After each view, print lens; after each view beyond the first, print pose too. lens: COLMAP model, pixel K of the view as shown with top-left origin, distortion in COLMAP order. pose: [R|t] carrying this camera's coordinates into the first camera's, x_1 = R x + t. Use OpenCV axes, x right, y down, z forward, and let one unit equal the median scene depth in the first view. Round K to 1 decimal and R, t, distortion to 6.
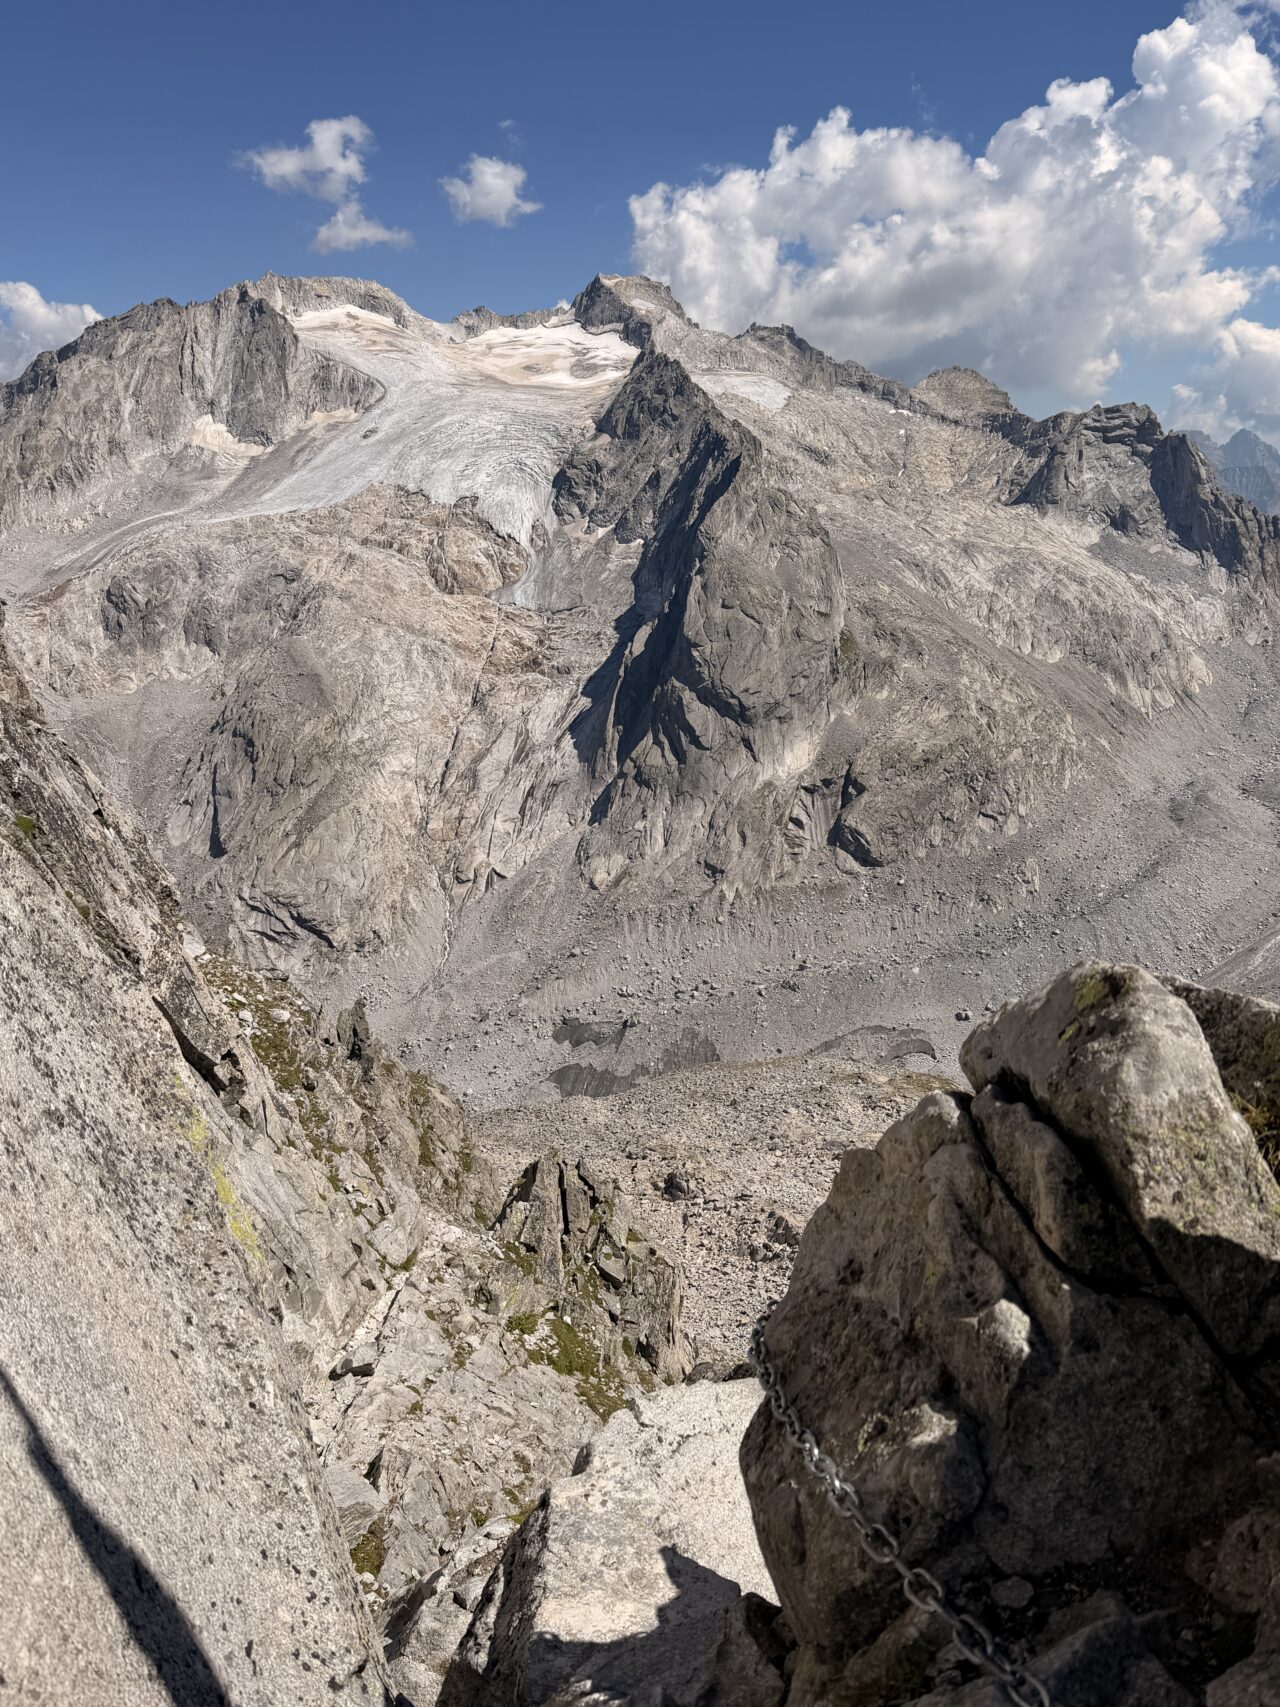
lens RADIAL K [[1294.1, 0, 640.0], [0, 1294.1, 853.5], [0, 0, 1]] dist [0.177369, -0.357740]
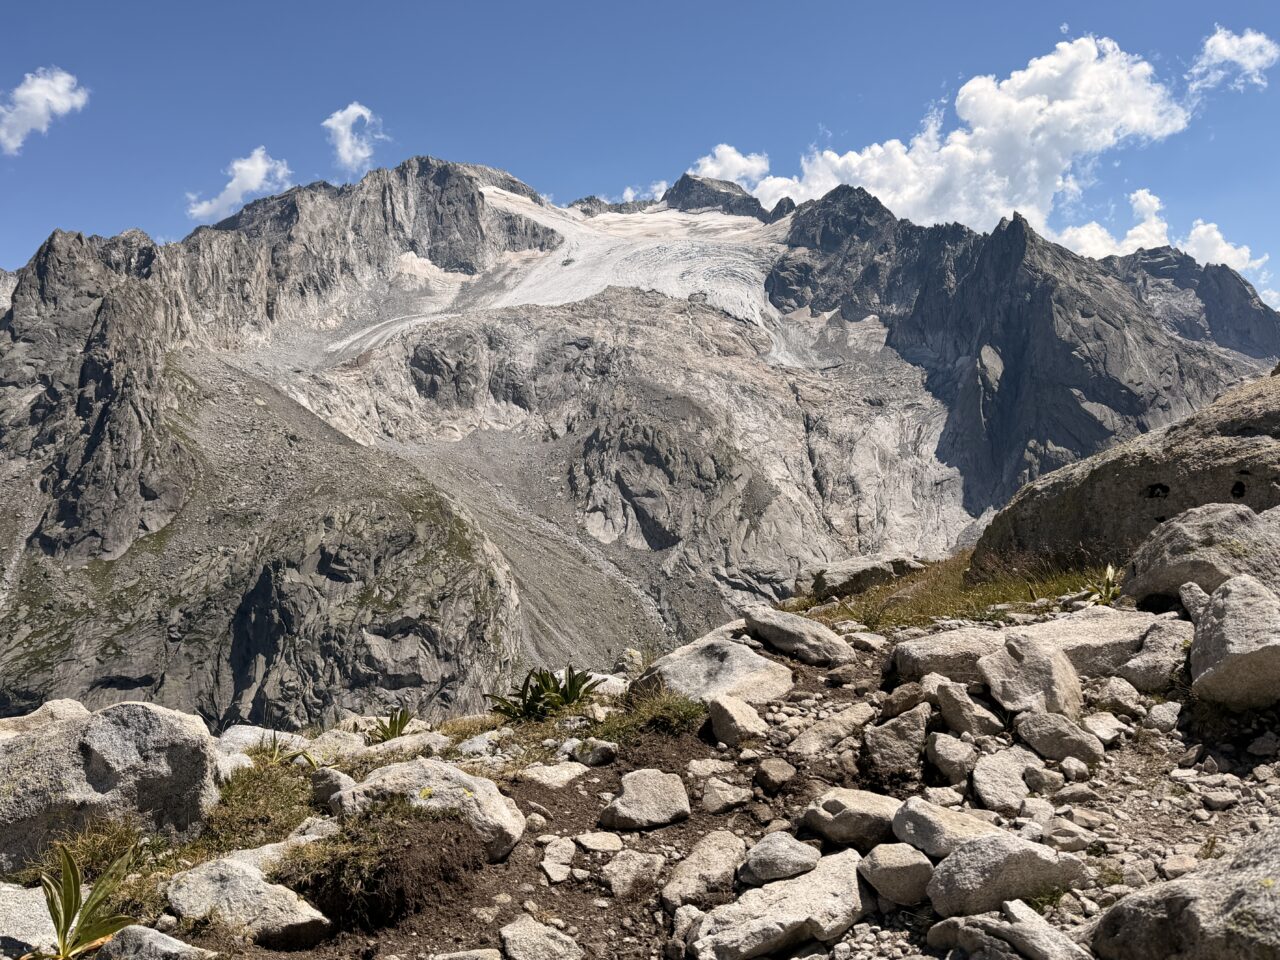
lens RADIAL K [[1058.8, 0, 640.0], [0, 1058.8, 480.0], [0, 0, 1]] dist [0.237687, -0.633990]
pose [[0.987289, -0.022031, 0.157402, -0.363207], [0.059228, 0.970012, -0.235729, 0.110107], [-0.147489, 0.242055, 0.958987, 0.175504]]
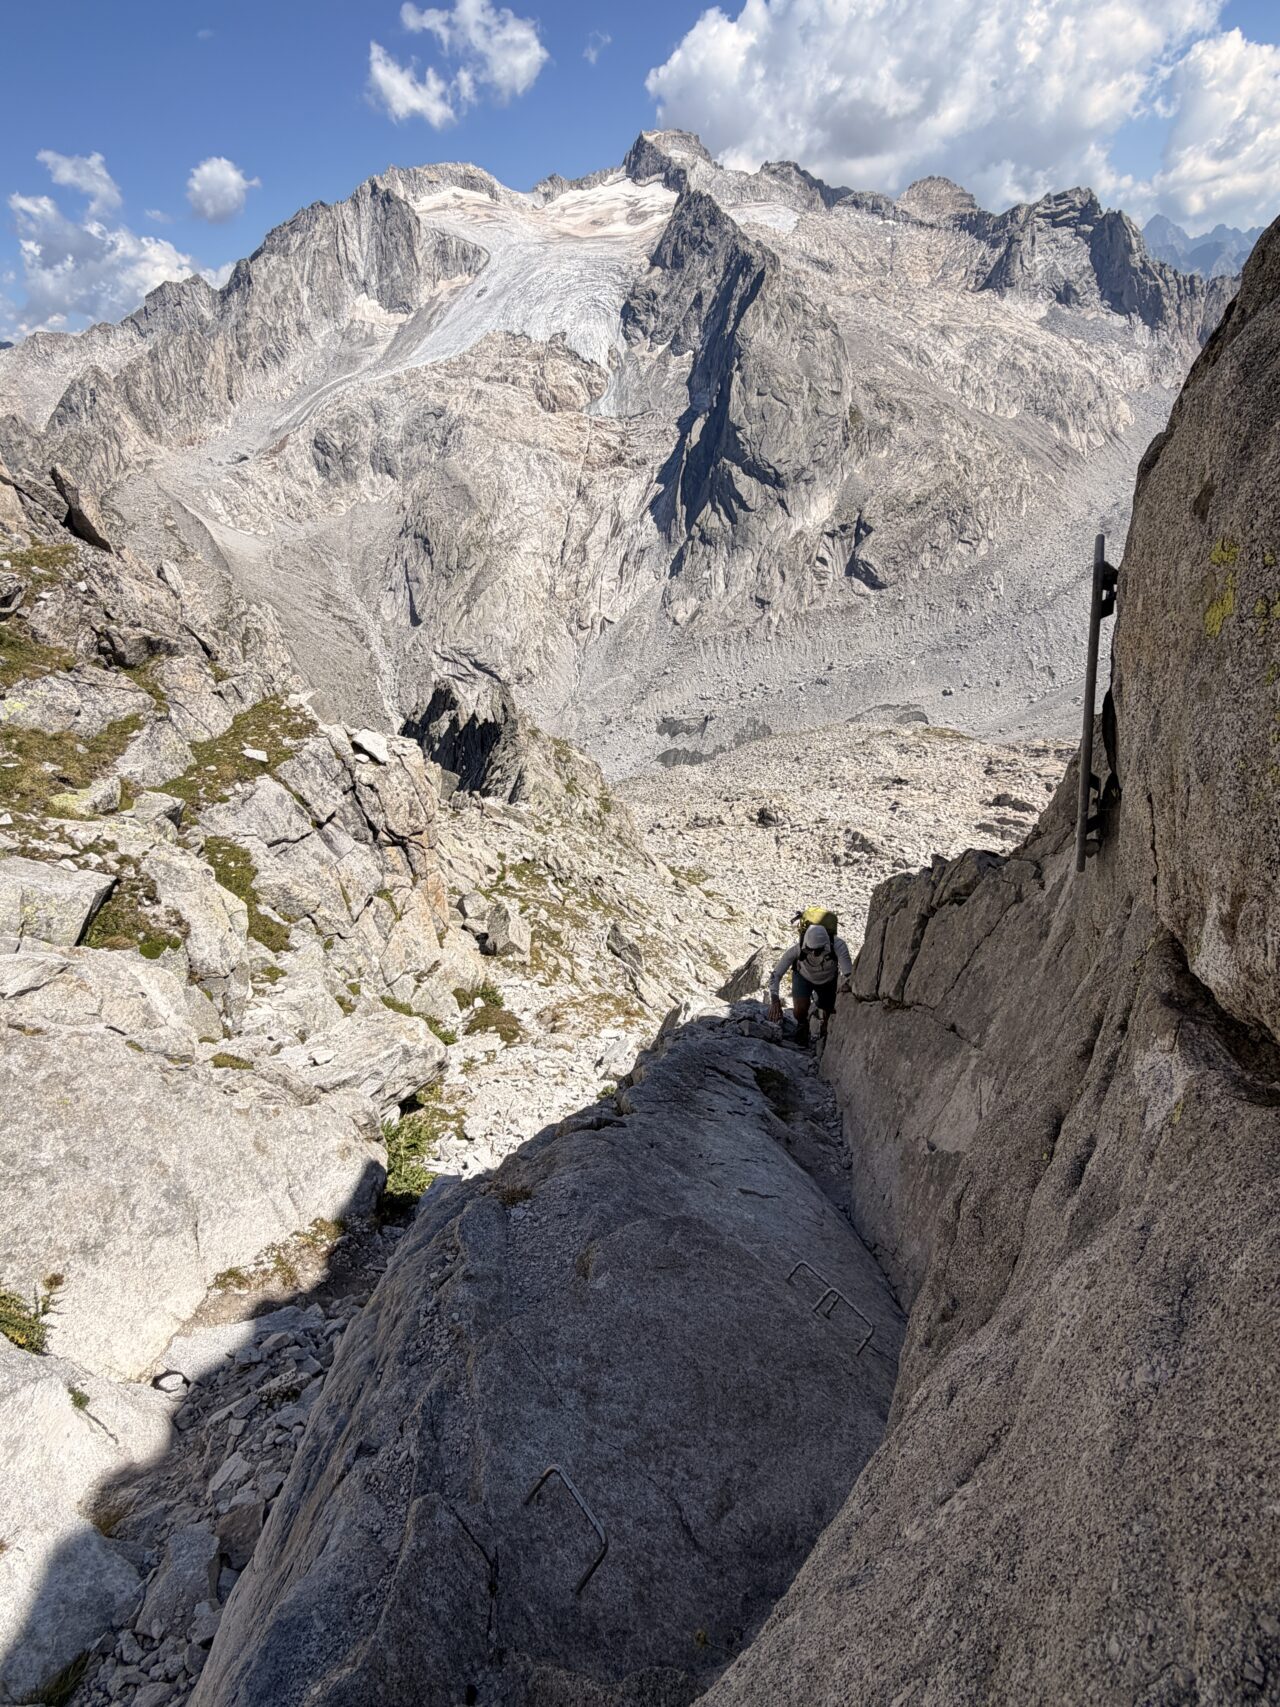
lens RADIAL K [[860.6, 0, 640.0], [0, 860.6, 853.5], [0, 0, 1]] dist [-0.005113, 0.000146]
pose [[0.993498, -0.066323, -0.092532, -0.003996], [0.088989, 0.959346, 0.267836, 0.008929], [0.071007, -0.274329, 0.959011, 0.029183]]
